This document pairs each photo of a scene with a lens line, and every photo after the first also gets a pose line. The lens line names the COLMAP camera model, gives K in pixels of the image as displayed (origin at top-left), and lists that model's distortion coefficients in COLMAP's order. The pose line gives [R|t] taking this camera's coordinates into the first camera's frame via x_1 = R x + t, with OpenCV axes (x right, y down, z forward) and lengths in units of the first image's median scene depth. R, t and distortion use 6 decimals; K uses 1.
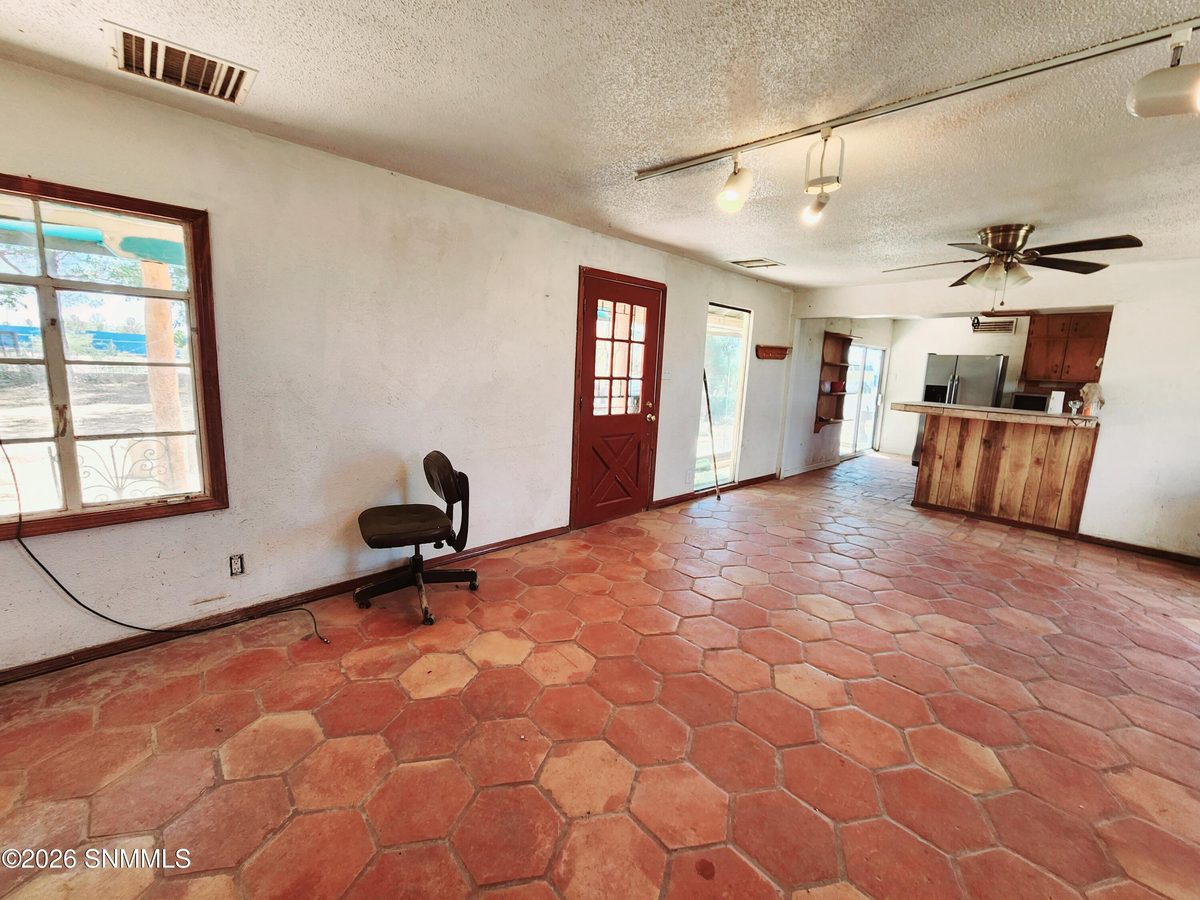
lens RADIAL K [[499.2, 0, 601.0], [0, 499.2, 445.7], [0, 0, 1]] dist [0.000734, -0.001067]
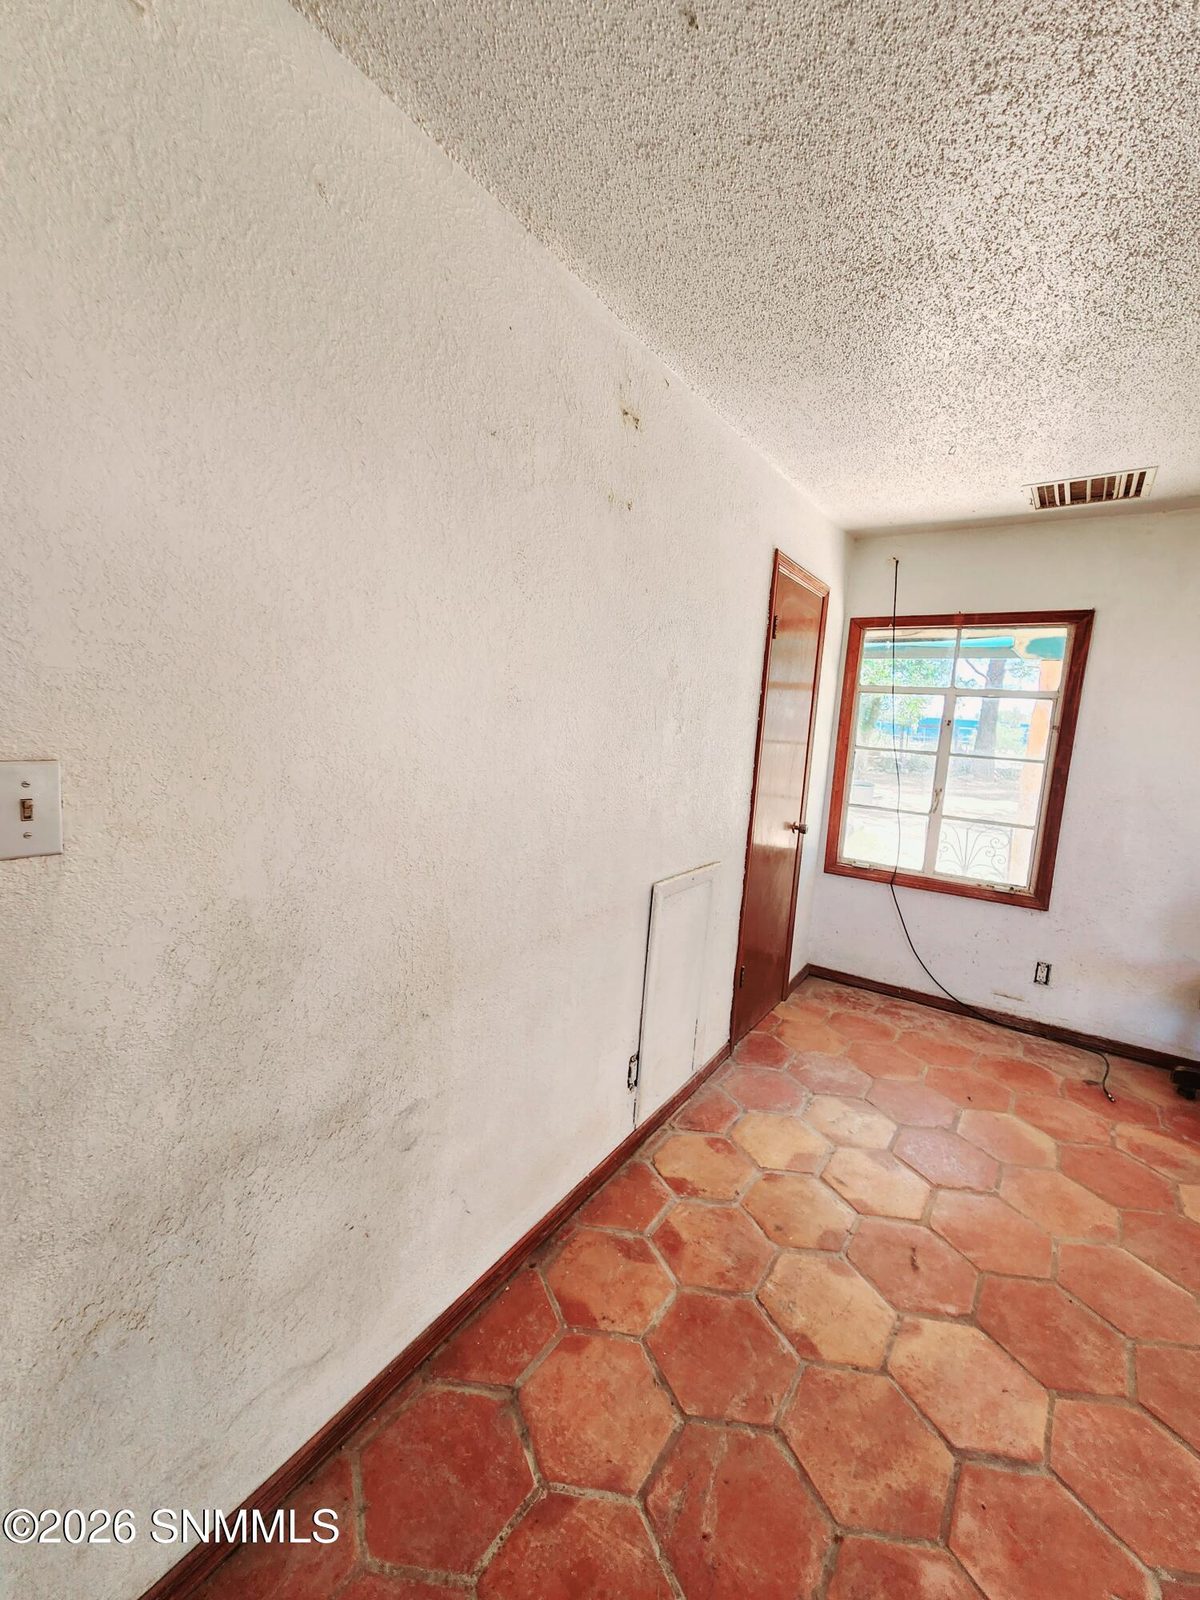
lens RADIAL K [[665.7, 0, 600.0], [0, 665.7, 800.0], [0, 0, 1]] dist [0.000734, -0.001067]
pose [[0.218058, 0.100349, -0.970763, 0.308734], [-0.206350, 0.976952, 0.054637, 0.027520], [0.953871, 0.188403, 0.233739, -0.165974]]
